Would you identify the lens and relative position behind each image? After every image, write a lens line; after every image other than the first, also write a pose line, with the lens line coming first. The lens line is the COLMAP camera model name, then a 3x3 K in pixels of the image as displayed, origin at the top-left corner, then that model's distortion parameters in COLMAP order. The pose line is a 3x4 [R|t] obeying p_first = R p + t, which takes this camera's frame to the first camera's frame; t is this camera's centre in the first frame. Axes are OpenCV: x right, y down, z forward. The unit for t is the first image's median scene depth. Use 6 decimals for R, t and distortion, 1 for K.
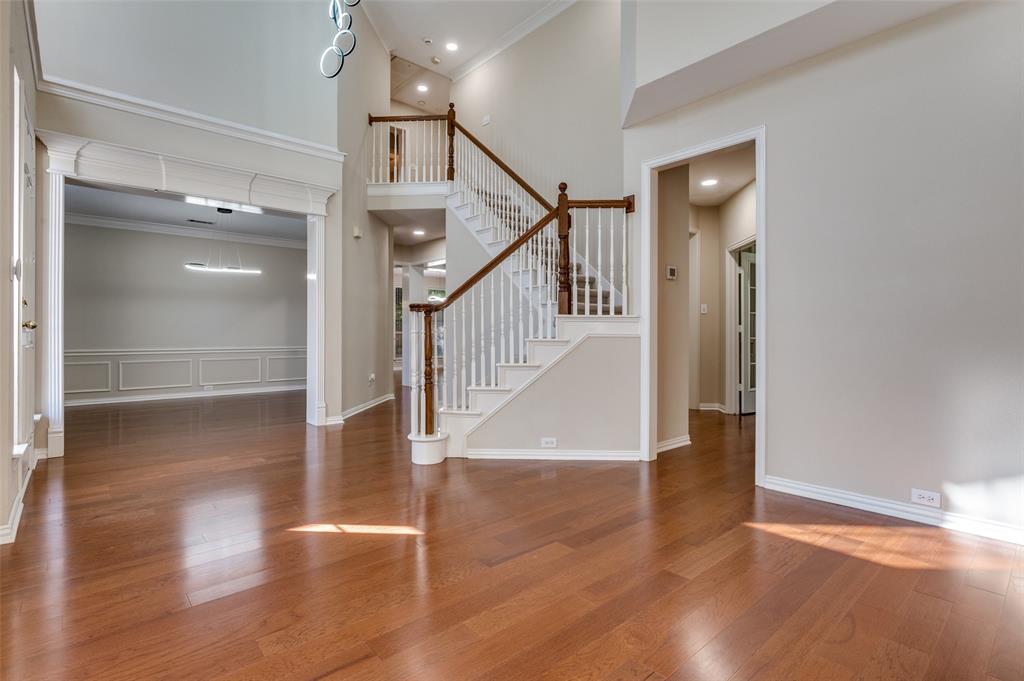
lens RADIAL K [[498.1, 0, 509.0], [0, 498.1, 335.0], [0, 0, 1]] dist [0.001761, -0.000433]
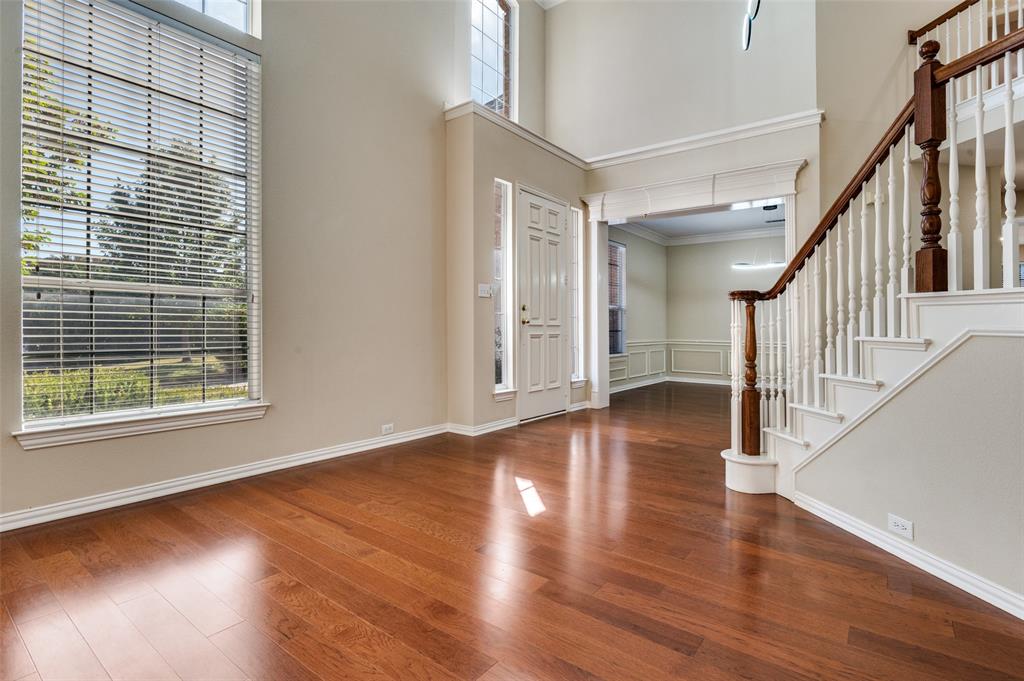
lens RADIAL K [[498.1, 0, 509.2], [0, 498.1, 329.4], [0, 0, 1]] dist [0.001761, -0.000433]
pose [[0.187869, 0.006089, -0.982175, 0.538828], [-0.010375, 0.999937, 0.004214, 0.000148], [0.982139, 0.009399, 0.187920, 0.473782]]
